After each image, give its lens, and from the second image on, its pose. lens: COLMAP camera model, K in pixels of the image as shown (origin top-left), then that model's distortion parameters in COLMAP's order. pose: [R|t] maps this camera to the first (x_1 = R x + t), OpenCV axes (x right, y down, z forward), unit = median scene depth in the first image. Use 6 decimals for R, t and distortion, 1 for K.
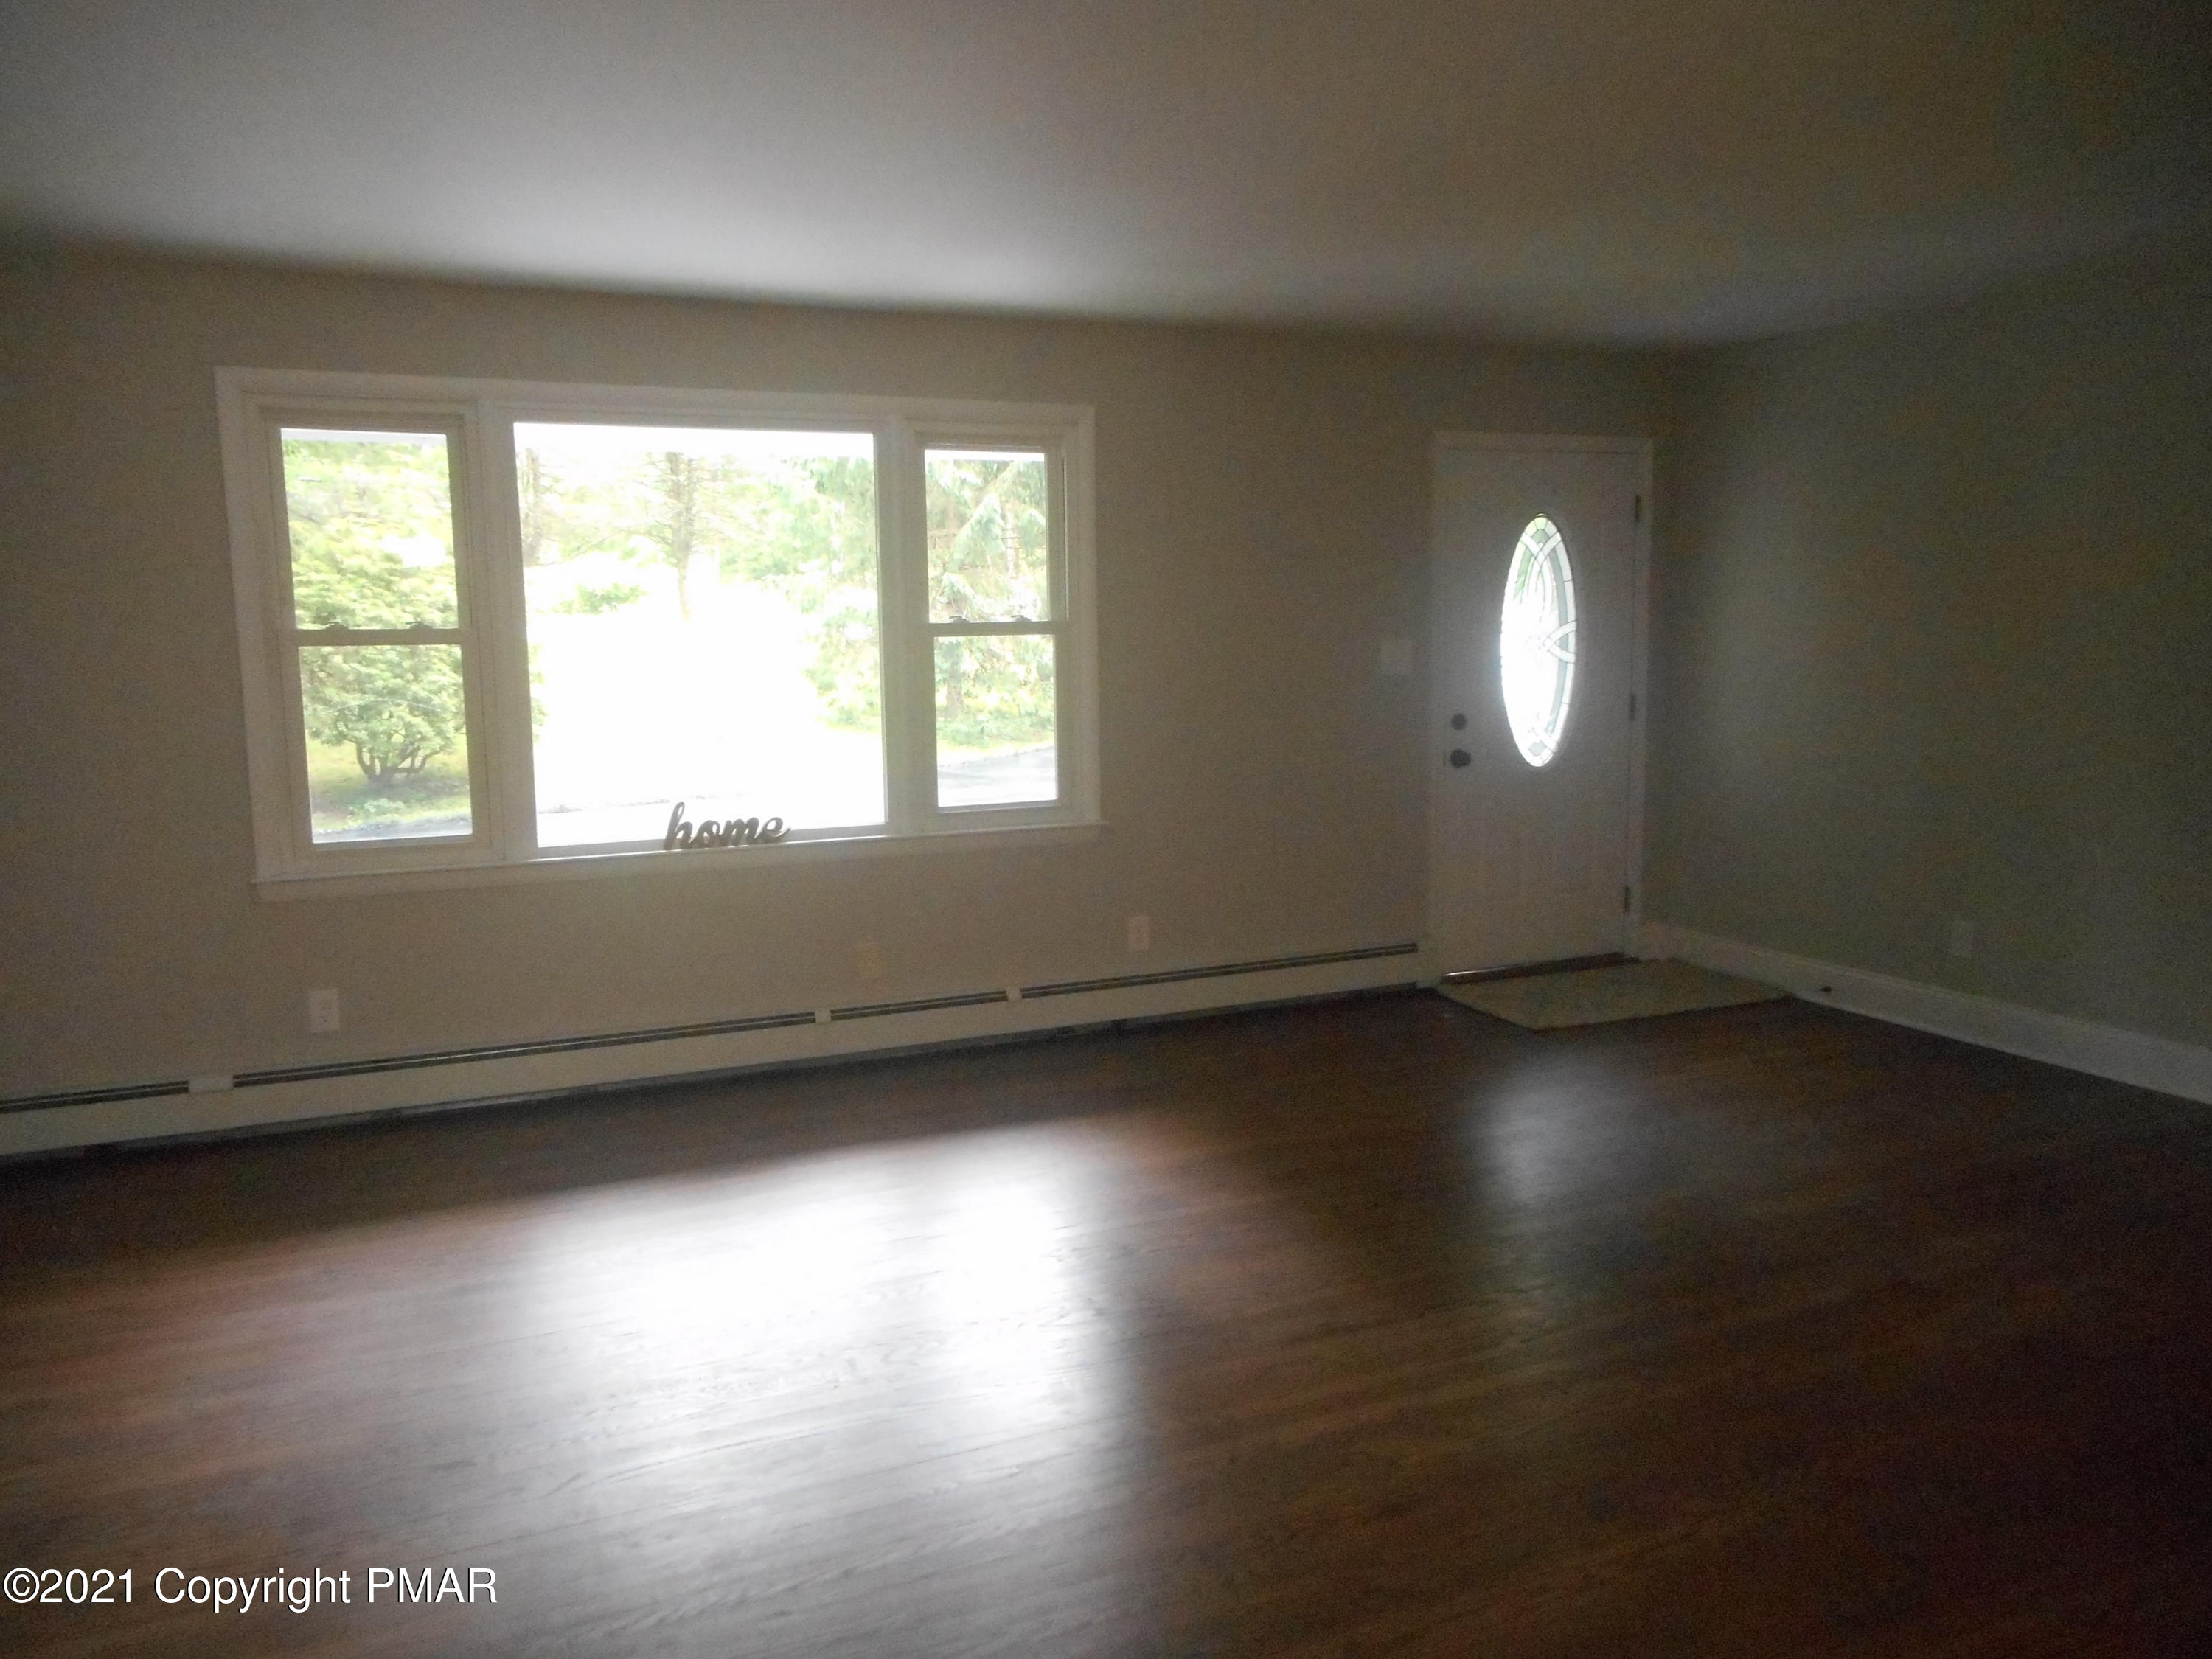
lens RADIAL K [[1640.0, 0, 1108.1], [0, 1640.0, 828.6], [0, 0, 1]] dist [0.007661, -0.030041]
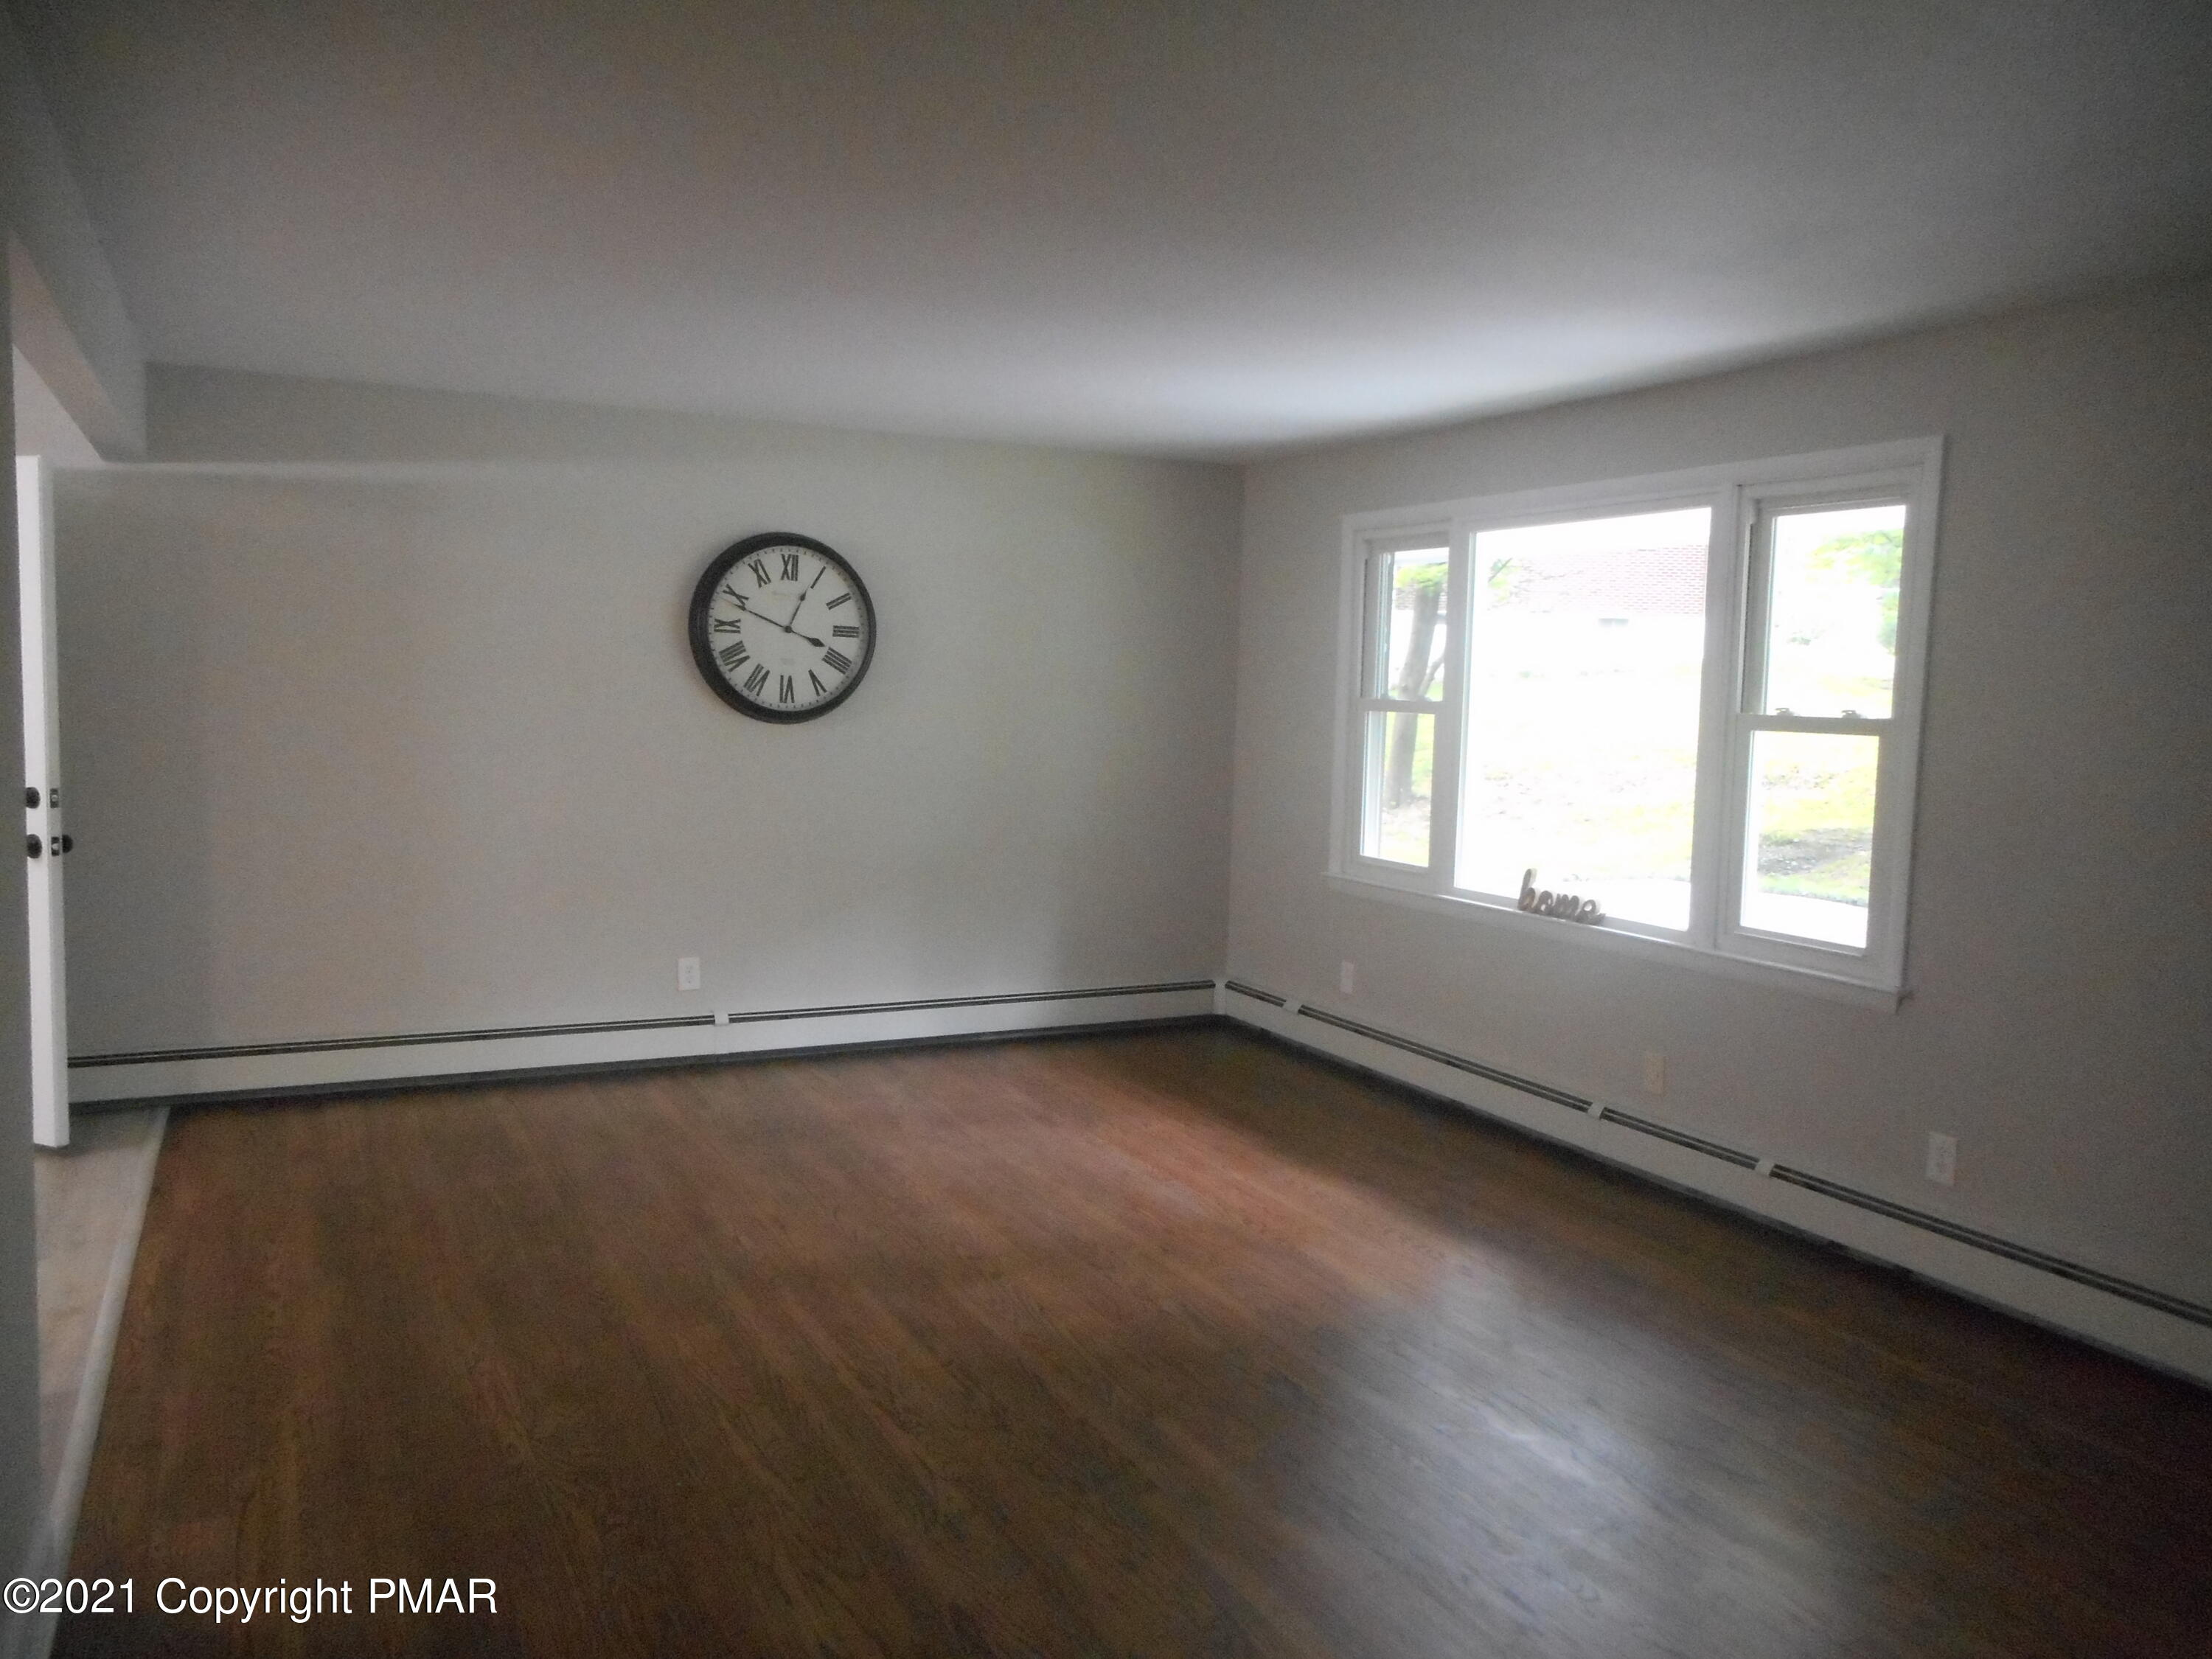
lens RADIAL K [[1671.5, 0, 1099.6], [0, 1671.5, 822.6], [0, 0, 1]] dist [0.012064, 0.005759]
pose [[0.035940, 0.101177, -0.994219, 0.799163], [-0.151061, 0.983980, 0.094674, -0.104766], [0.987871, 0.146785, 0.050648, 0.644159]]
